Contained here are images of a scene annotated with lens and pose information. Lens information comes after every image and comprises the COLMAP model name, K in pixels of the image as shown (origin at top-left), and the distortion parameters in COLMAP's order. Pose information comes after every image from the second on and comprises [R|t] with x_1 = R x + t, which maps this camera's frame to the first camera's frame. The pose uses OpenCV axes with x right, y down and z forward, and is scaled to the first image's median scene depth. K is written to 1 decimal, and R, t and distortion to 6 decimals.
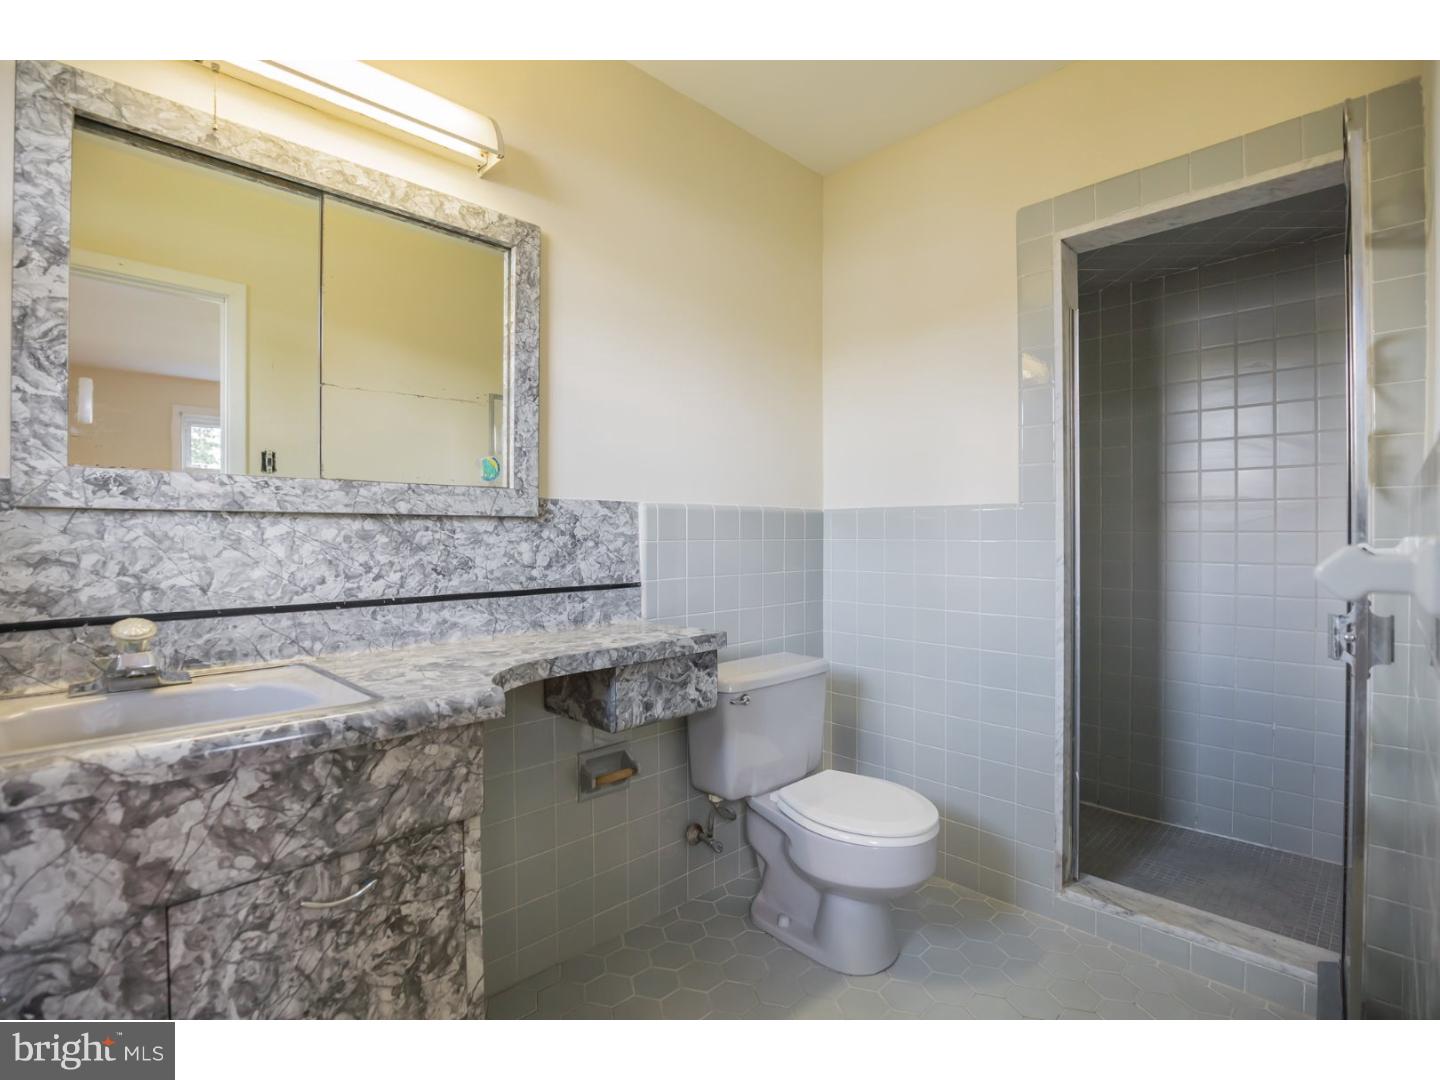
lens RADIAL K [[674.0, 0, 718.8], [0, 674.0, 539.9], [0, 0, 1]] dist [-0.013821, 0.000087]
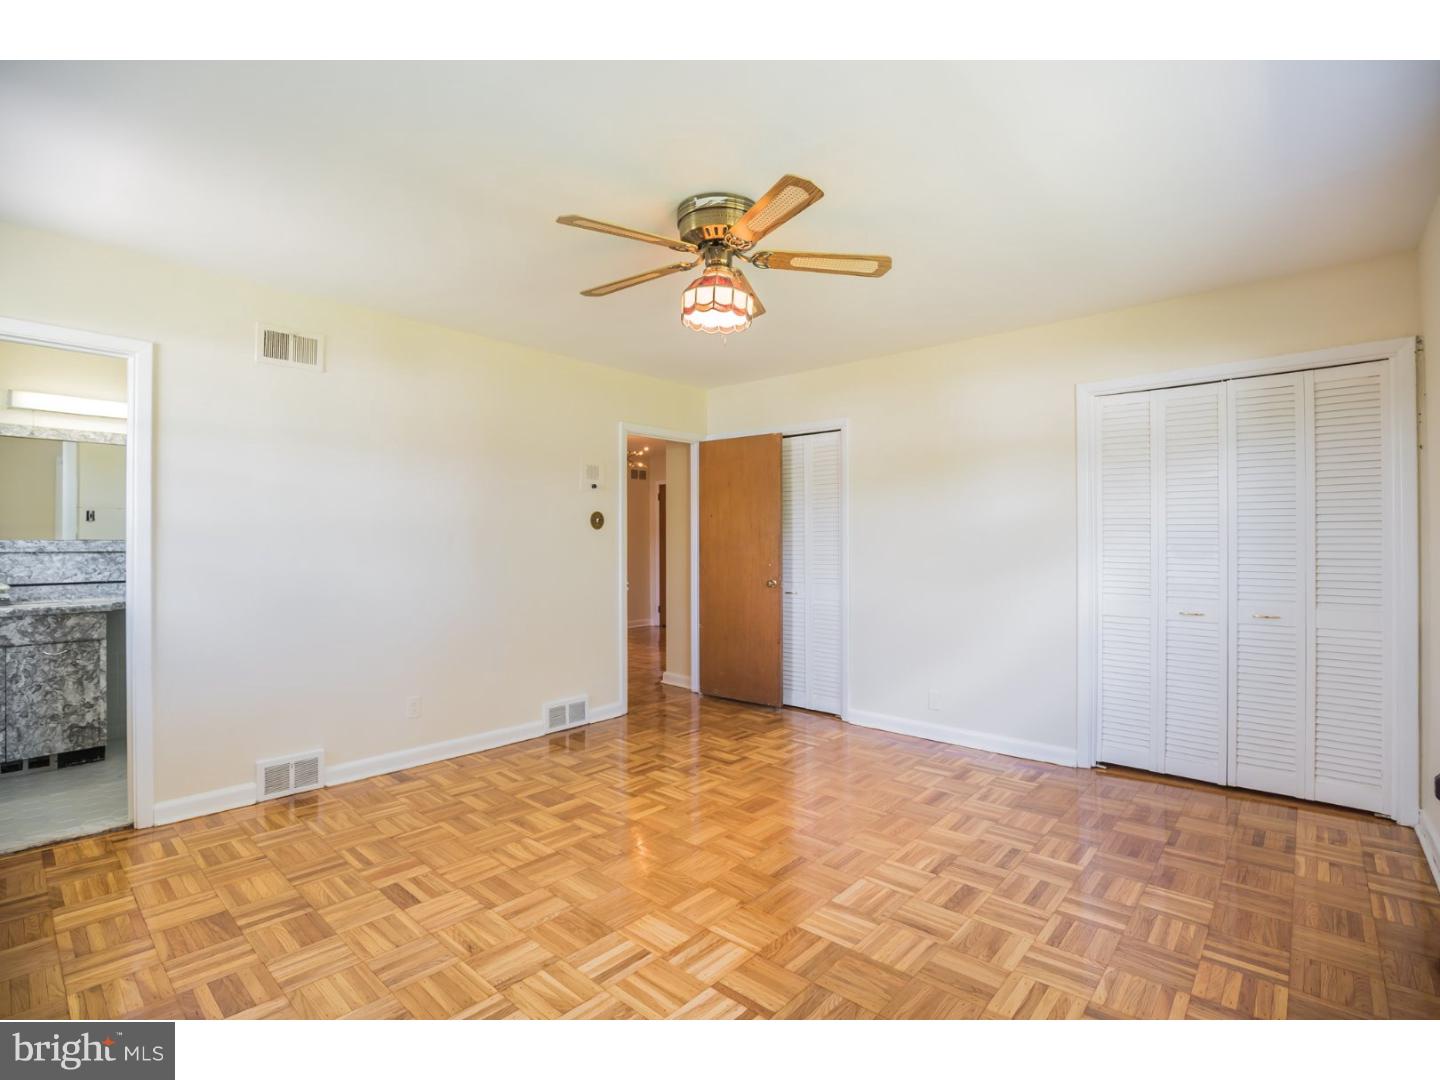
lens RADIAL K [[674.0, 0, 723.7], [0, 674.0, 537.2], [0, 0, 1]] dist [-0.013821, 0.000087]
pose [[0.997996, -0.006647, 0.062929, 2.707359], [0.008068, 0.999718, -0.022354, -0.019837], [-0.062762, 0.022817, 0.997768, -2.743591]]
